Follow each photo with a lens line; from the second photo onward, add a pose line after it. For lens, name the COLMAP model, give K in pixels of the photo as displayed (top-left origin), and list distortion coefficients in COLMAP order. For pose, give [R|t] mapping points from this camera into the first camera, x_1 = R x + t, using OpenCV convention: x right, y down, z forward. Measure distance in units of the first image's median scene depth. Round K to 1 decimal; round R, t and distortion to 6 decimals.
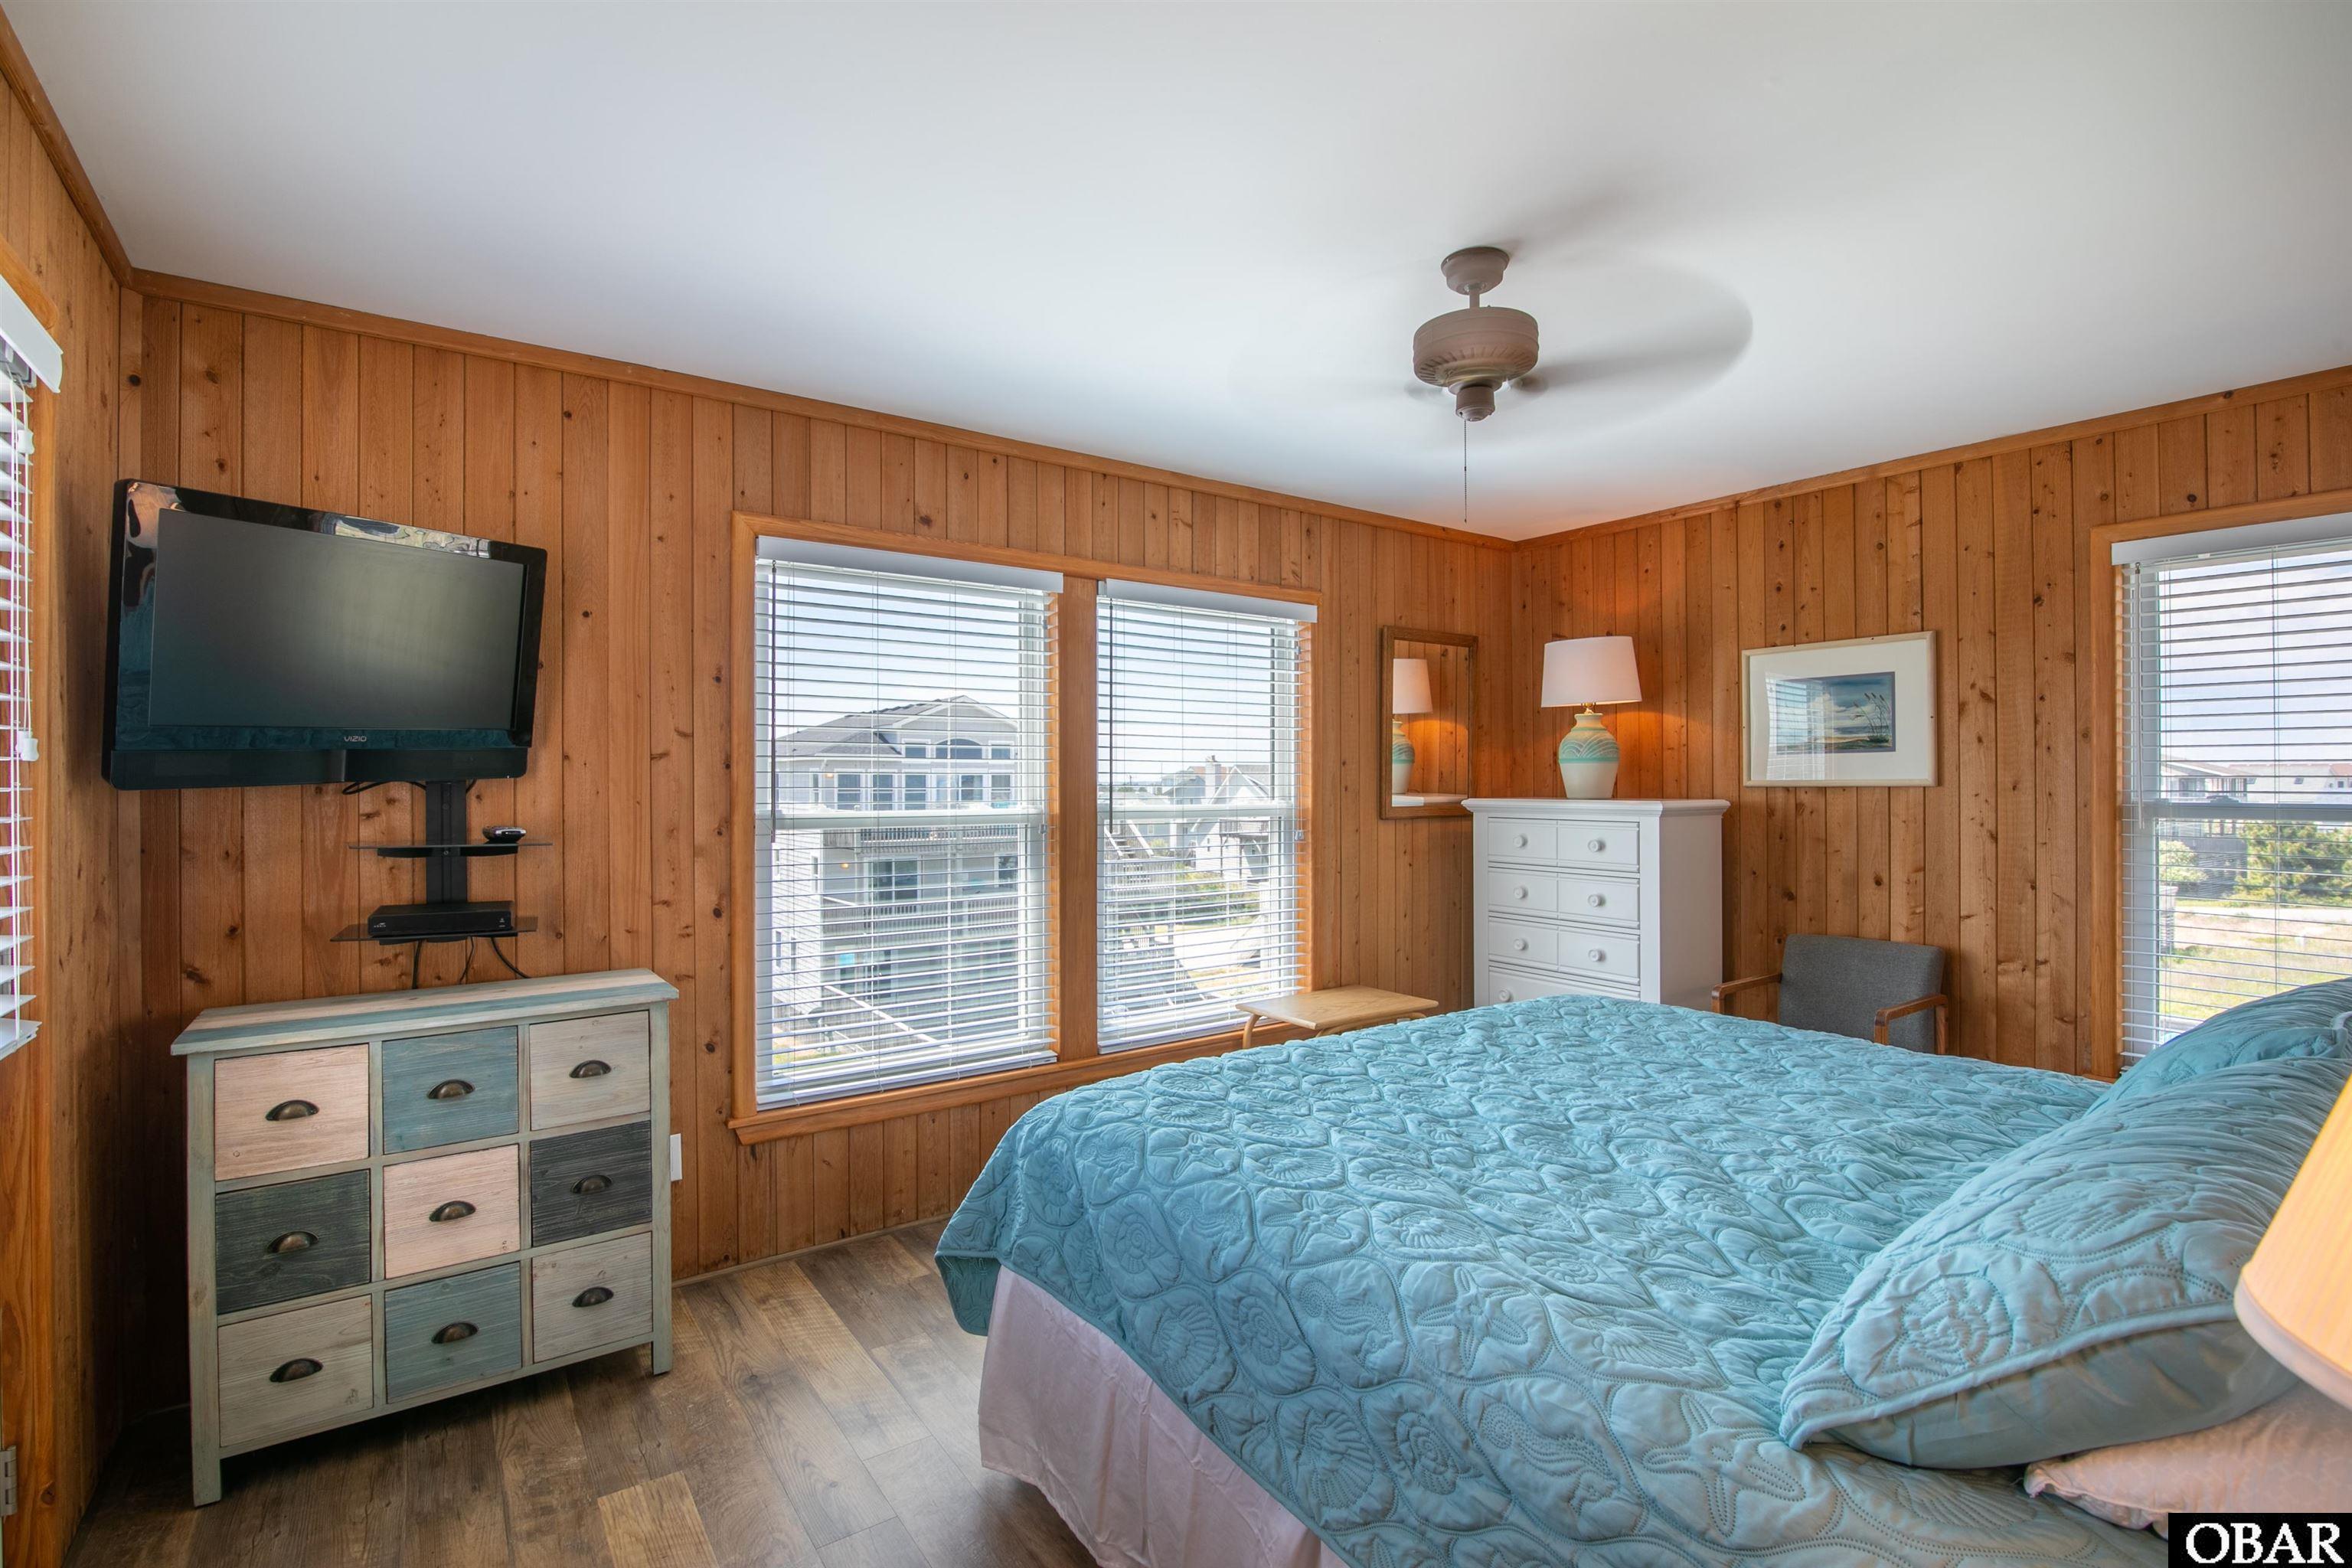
lens RADIAL K [[1080.5, 0, 1182.4], [0, 1080.5, 780.8], [0, 0, 1]] dist [-0.020115, 0.001327]
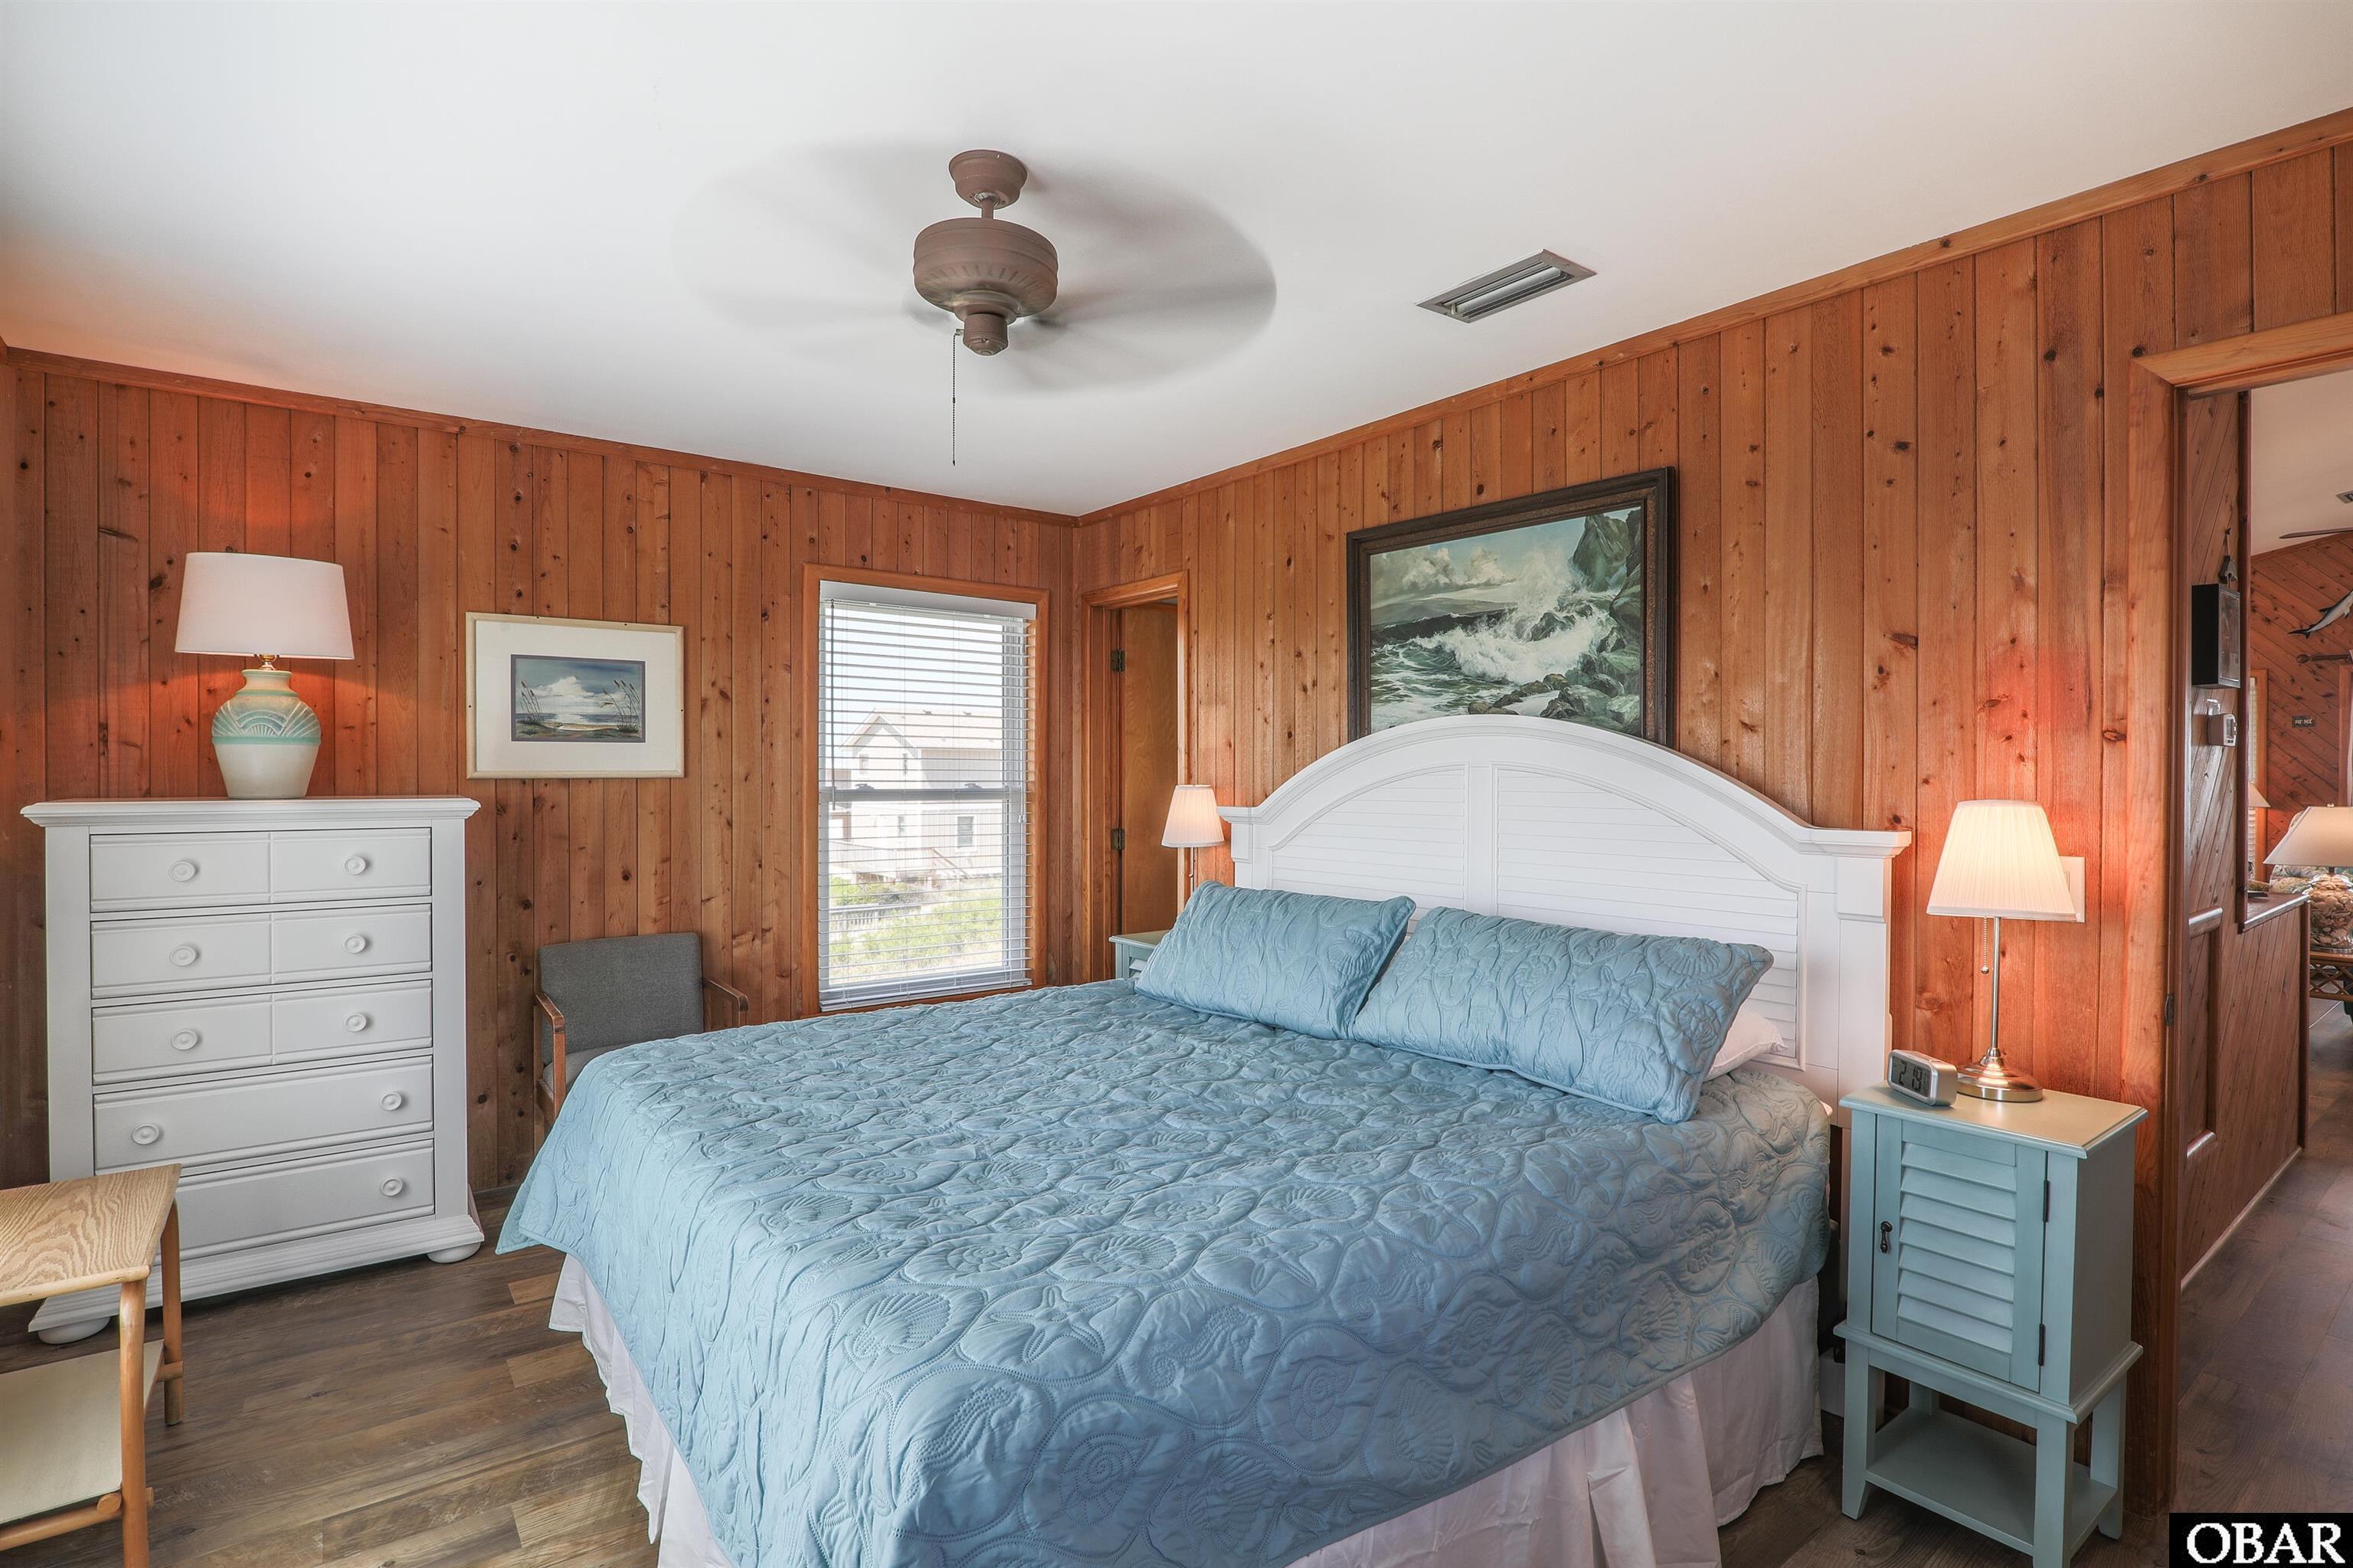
lens RADIAL K [[1135.2, 0, 1183.4], [0, 1135.2, 779.1], [0, 0, 1]] dist [-0.019519, 0.001280]
pose [[-0.030980, -0.004155, 0.999511, -0.382213], [-0.002042, 0.999990, 0.004094, 0.001158], [-0.999518, -0.001914, -0.030989, 0.524966]]
